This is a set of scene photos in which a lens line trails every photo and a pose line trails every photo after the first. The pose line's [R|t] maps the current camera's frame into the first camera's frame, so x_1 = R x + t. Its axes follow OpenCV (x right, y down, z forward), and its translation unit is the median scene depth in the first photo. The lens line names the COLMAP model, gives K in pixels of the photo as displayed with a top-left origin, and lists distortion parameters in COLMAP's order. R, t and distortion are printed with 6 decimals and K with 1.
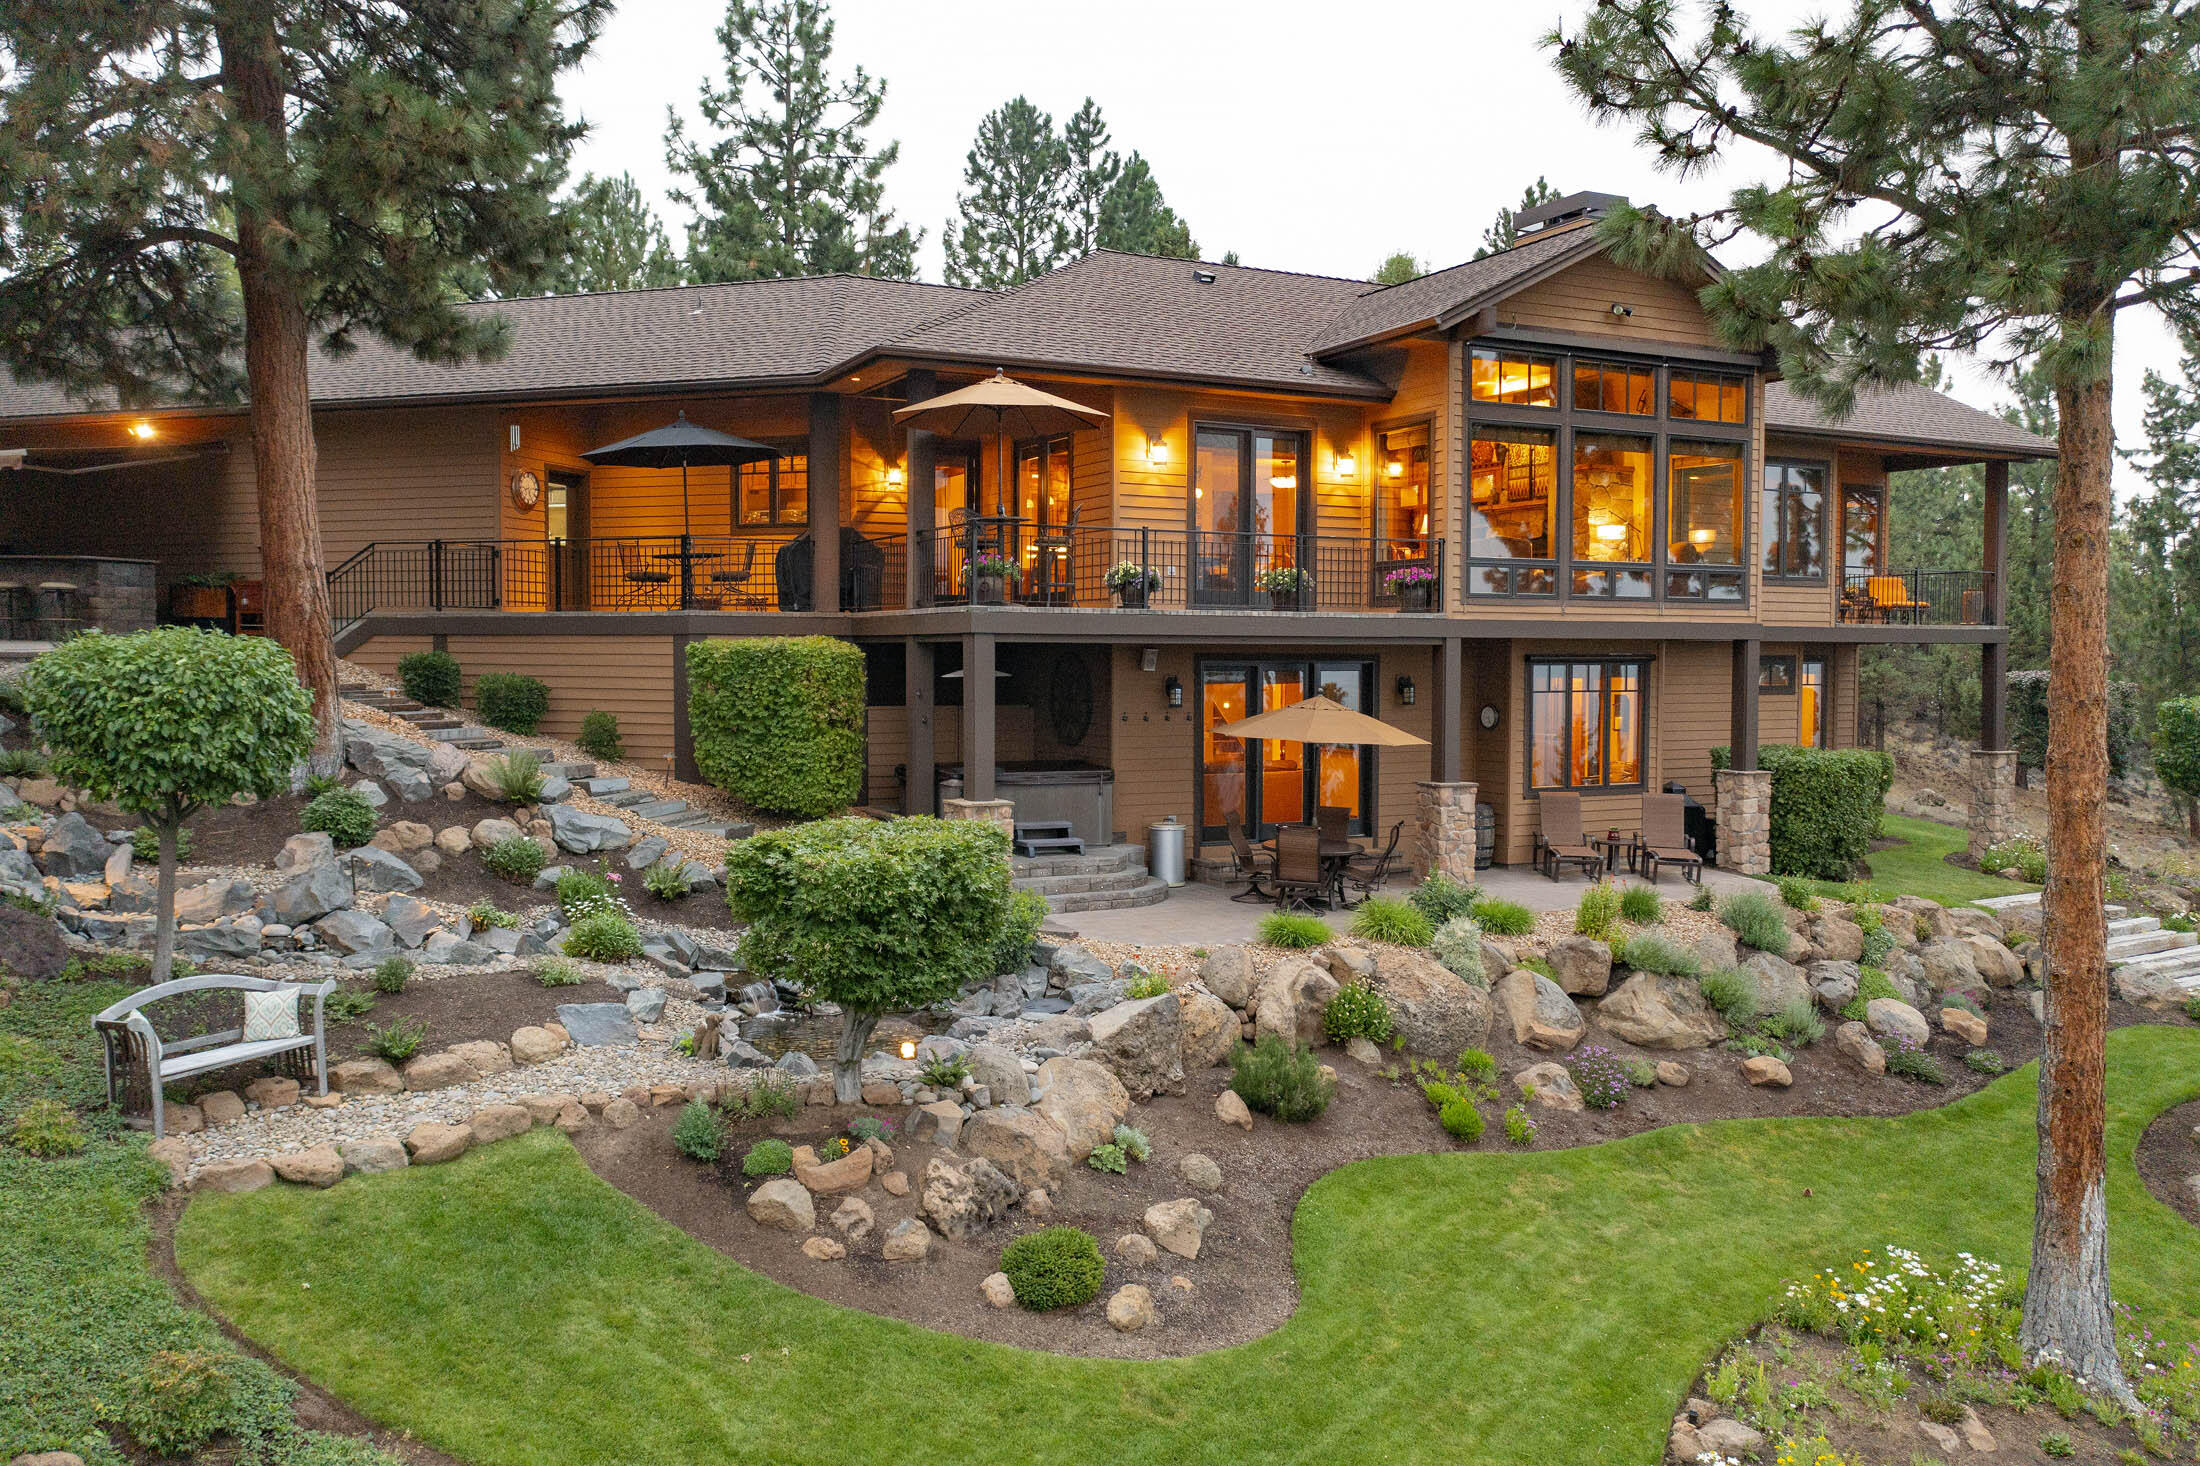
lens RADIAL K [[1728.7, 0, 1099.3], [0, 1728.7, 730.1], [0, 0, 1]] dist [-0.016686, 0.016742]
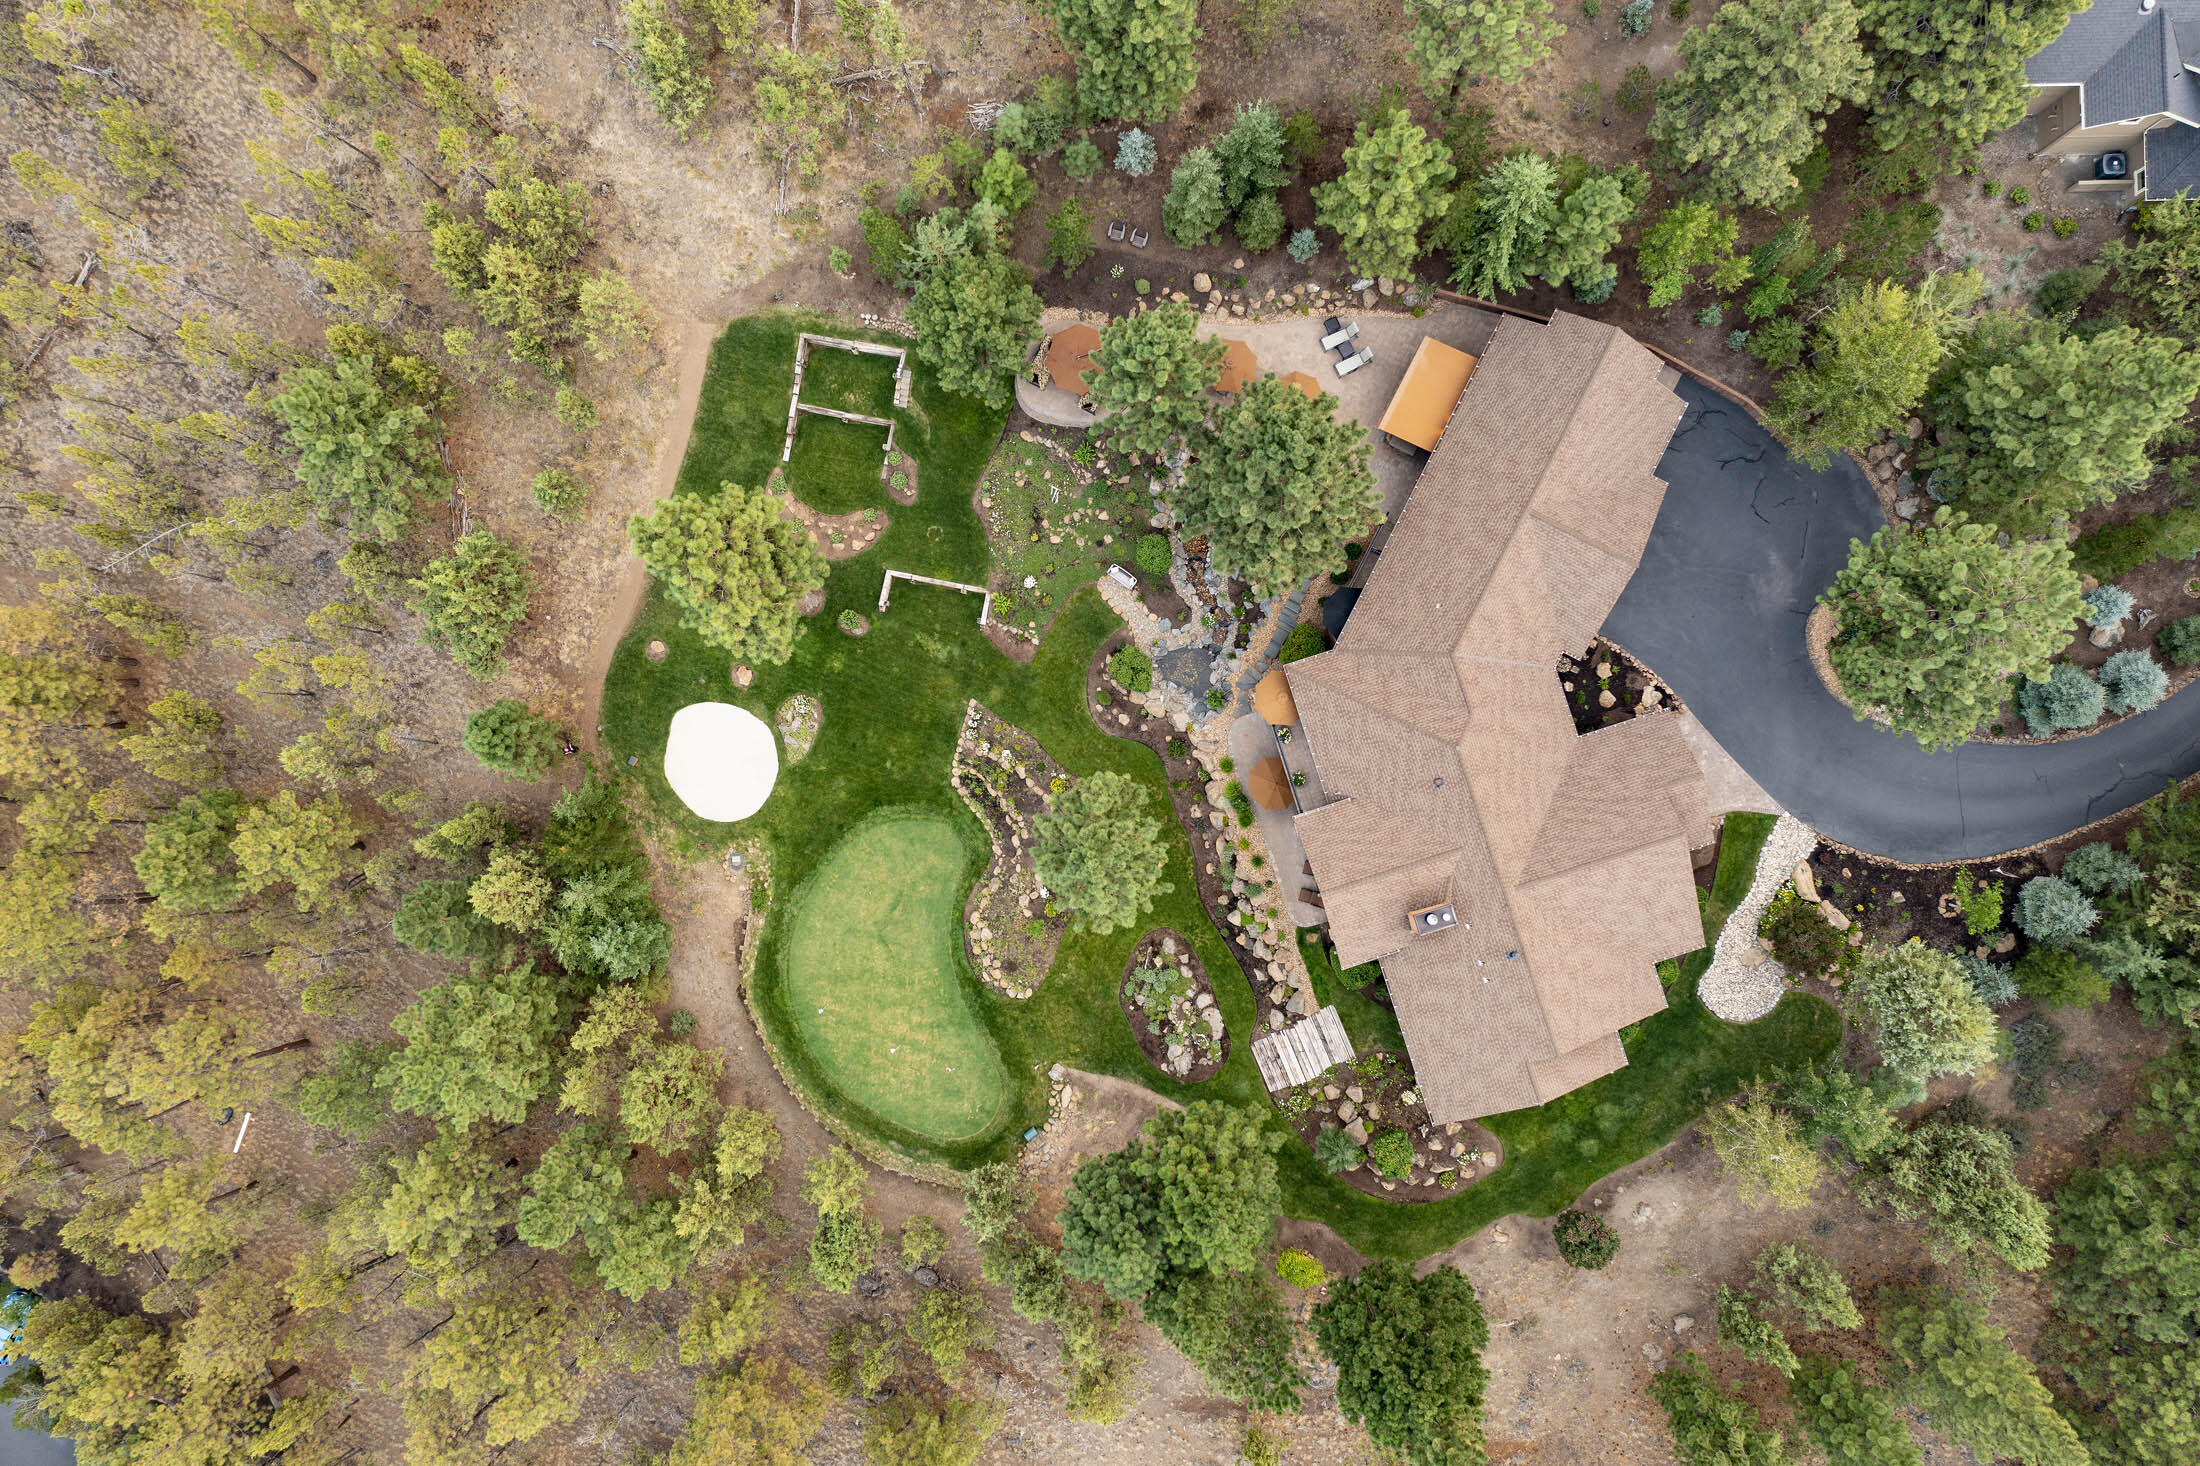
lens RADIAL K [[1728.7, 0, 1083.8], [0, 1728.7, 732.1], [0, 0, 1]] dist [-0.016686, 0.016742]
pose [[-0.157284, 0.986907, -0.035726, 0.231315], [-0.012775, 0.034140, 0.999335, -4.127291], [0.987471, 0.157636, 0.007238, 0.543504]]
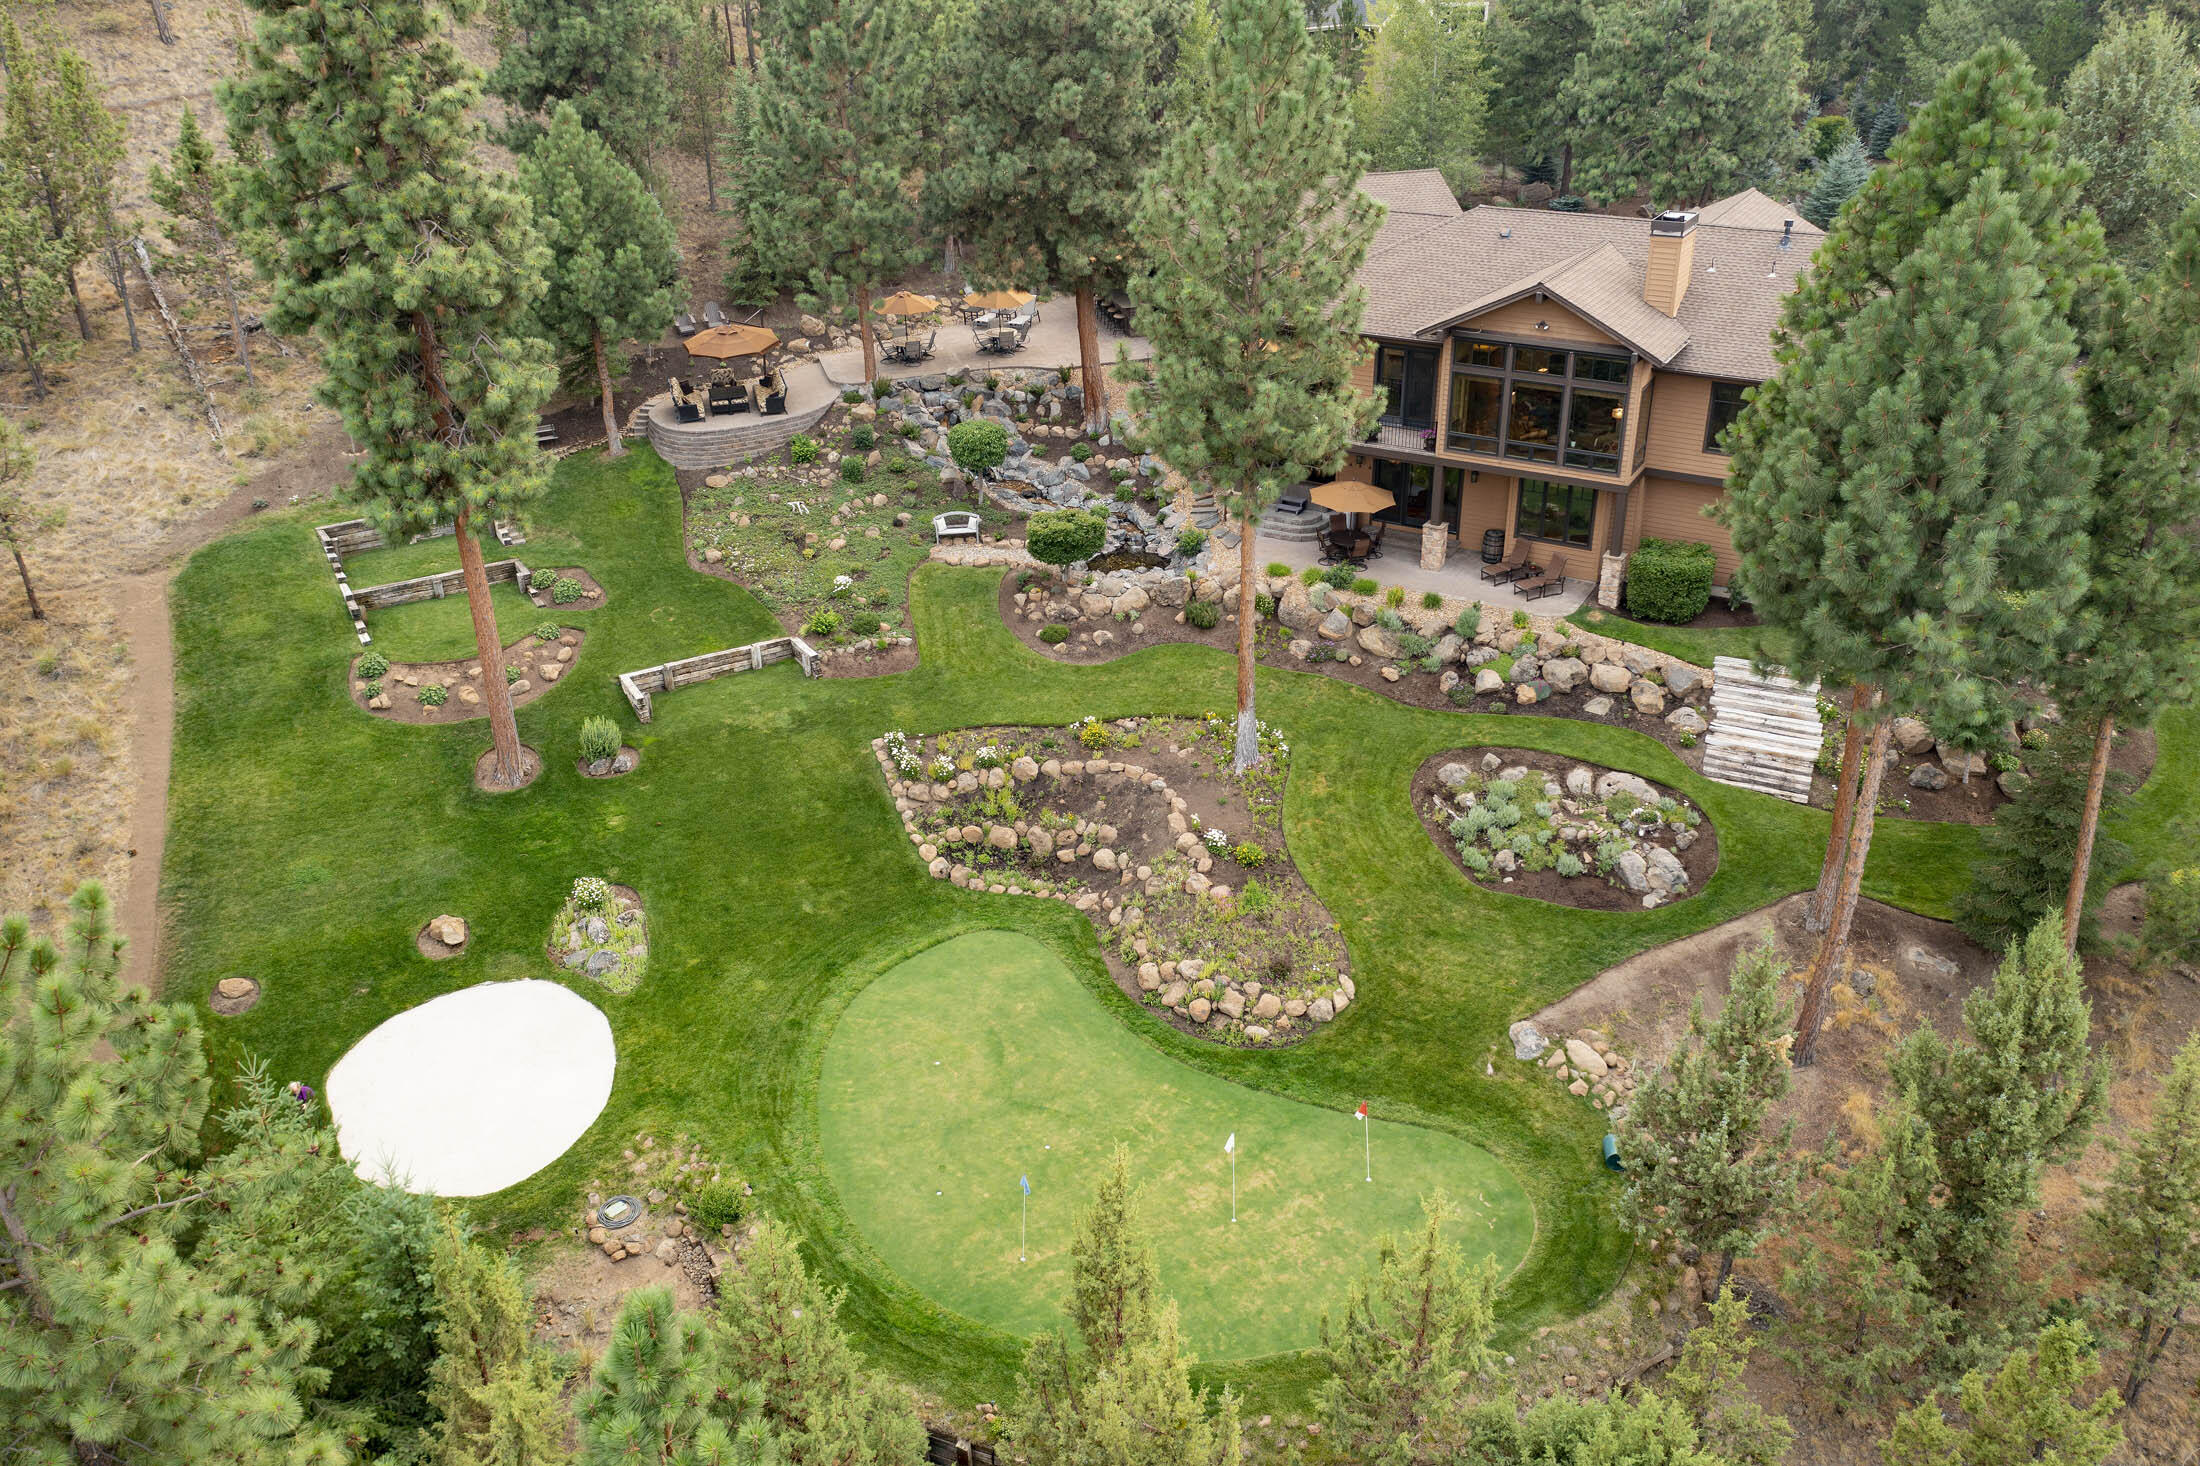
lens RADIAL K [[1728.7, 0, 1103.6], [0, 1728.7, 738.5], [0, 0, 1]] dist [-0.016686, 0.016742]
pose [[0.545058, 0.371220, -0.751736, 2.026570], [-0.021007, 0.902400, 0.430388, -0.782573], [0.838135, -0.218795, 0.499658, -0.654545]]
